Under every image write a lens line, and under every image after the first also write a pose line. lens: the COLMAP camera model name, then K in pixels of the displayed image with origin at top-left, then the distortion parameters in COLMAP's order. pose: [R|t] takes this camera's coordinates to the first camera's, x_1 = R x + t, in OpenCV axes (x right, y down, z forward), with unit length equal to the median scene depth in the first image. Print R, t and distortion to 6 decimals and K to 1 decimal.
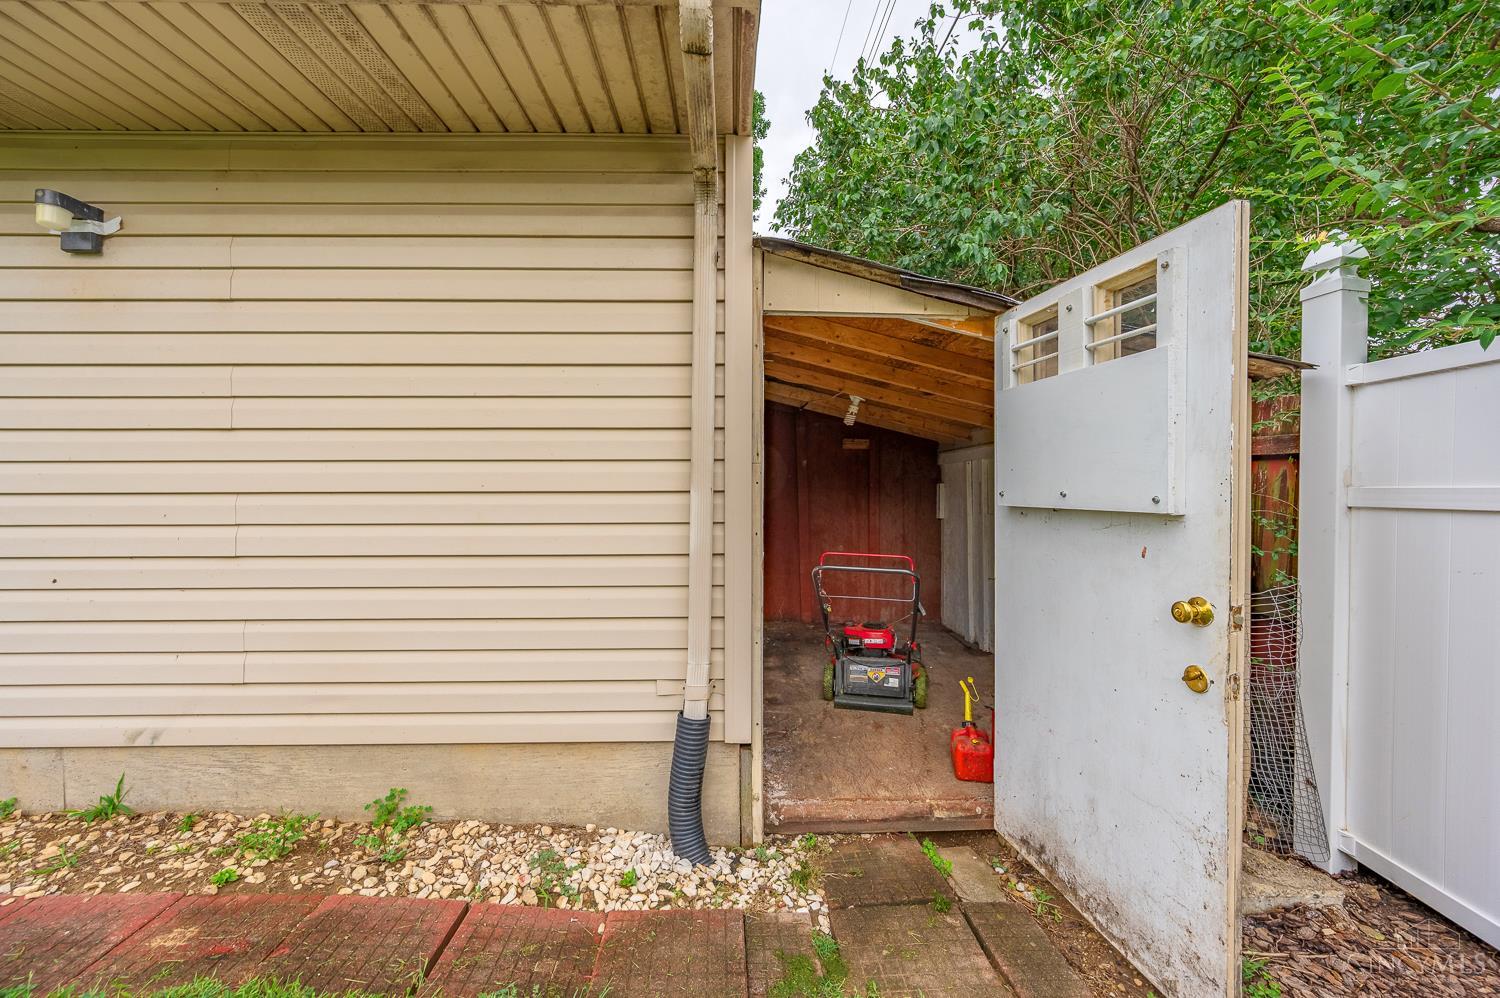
lens RADIAL K [[586.6, 0, 749.4], [0, 586.6, 492.0], [0, 0, 1]] dist [-0.002585, 0.000780]
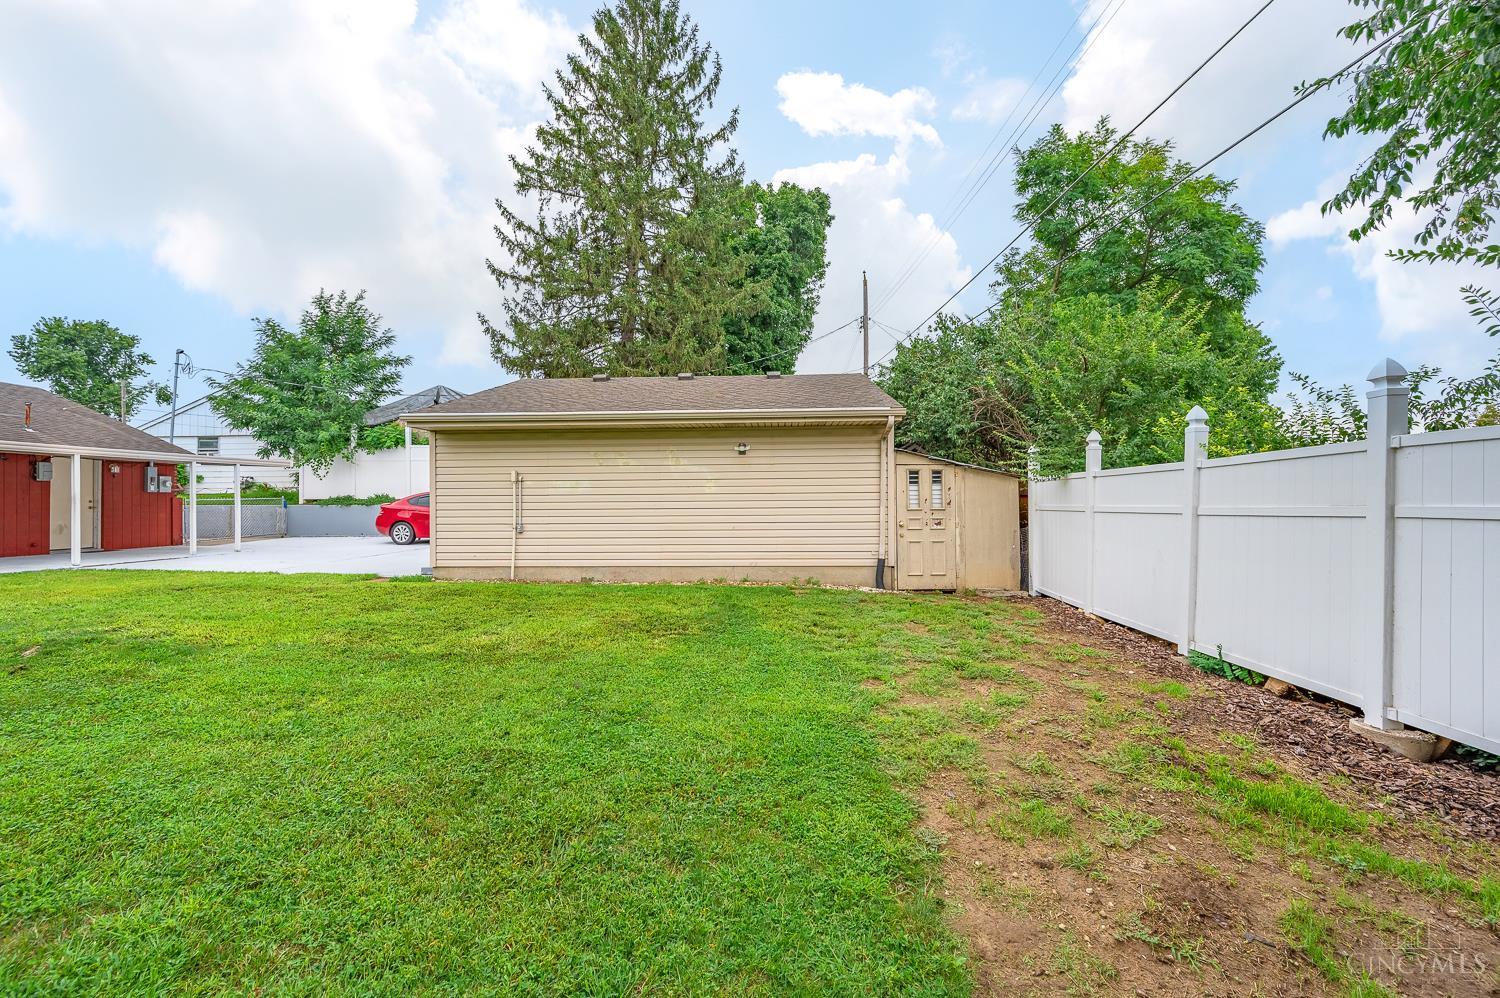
lens RADIAL K [[586.6, 0, 743.4], [0, 586.6, 502.4], [0, 0, 1]] dist [-0.002585, 0.000780]
pose [[0.996516, -0.007351, -0.083075, -0.751047], [0.006438, 0.999916, -0.011246, 0.008534], [0.083150, 0.010672, 0.996480, -3.403460]]
